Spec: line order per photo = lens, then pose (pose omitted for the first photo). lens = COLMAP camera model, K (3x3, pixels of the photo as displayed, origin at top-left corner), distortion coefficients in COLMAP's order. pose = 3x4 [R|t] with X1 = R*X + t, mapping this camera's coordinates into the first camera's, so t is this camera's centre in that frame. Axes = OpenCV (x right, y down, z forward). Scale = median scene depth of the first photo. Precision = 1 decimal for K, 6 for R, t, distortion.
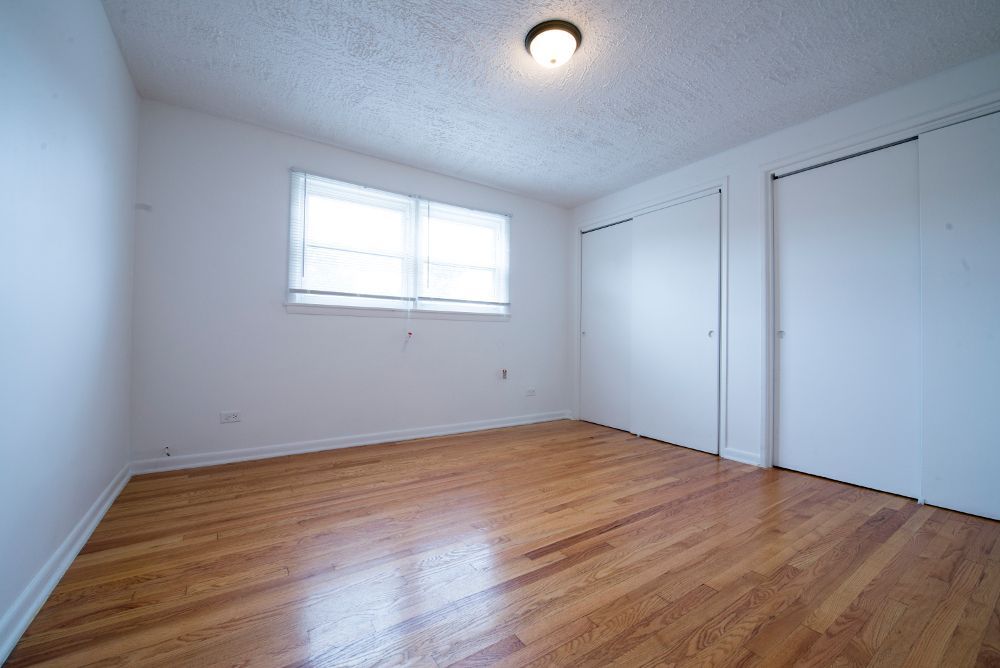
lens RADIAL K [[399.4, 0, 495.3], [0, 399.4, 335.5], [0, 0, 1]] dist [-0.016142, -0.002353]
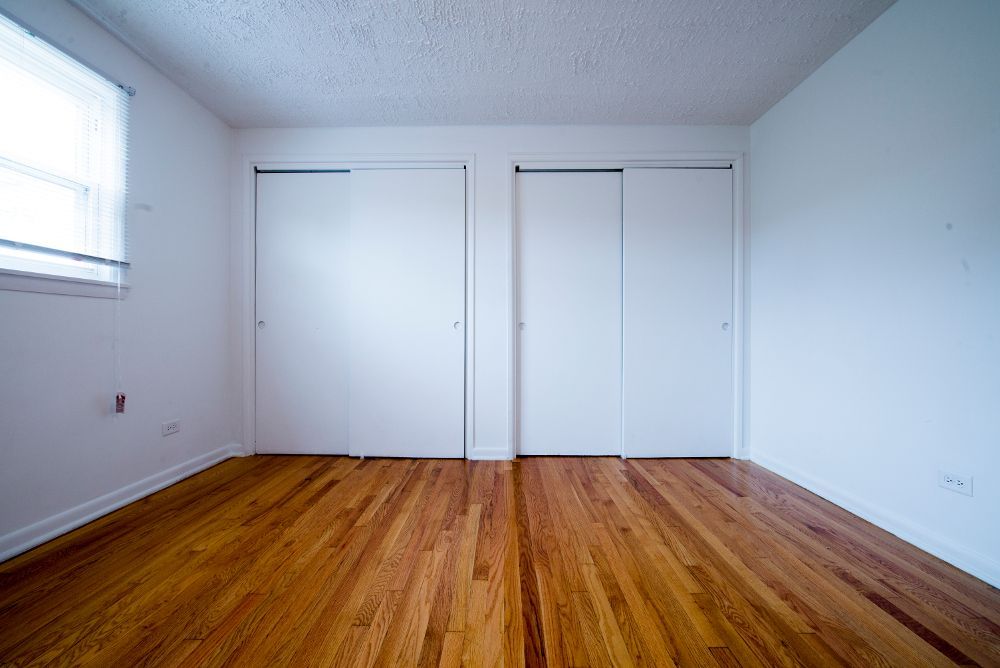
lens RADIAL K [[399.4, 0, 495.3], [0, 399.4, 335.5], [0, 0, 1]] dist [-0.016142, -0.002353]
pose [[0.557886, -0.013808, 0.829803, -0.172309], [-0.001793, 0.999839, 0.017843, 0.003341], [-0.829916, -0.011442, 0.557771, 0.480361]]
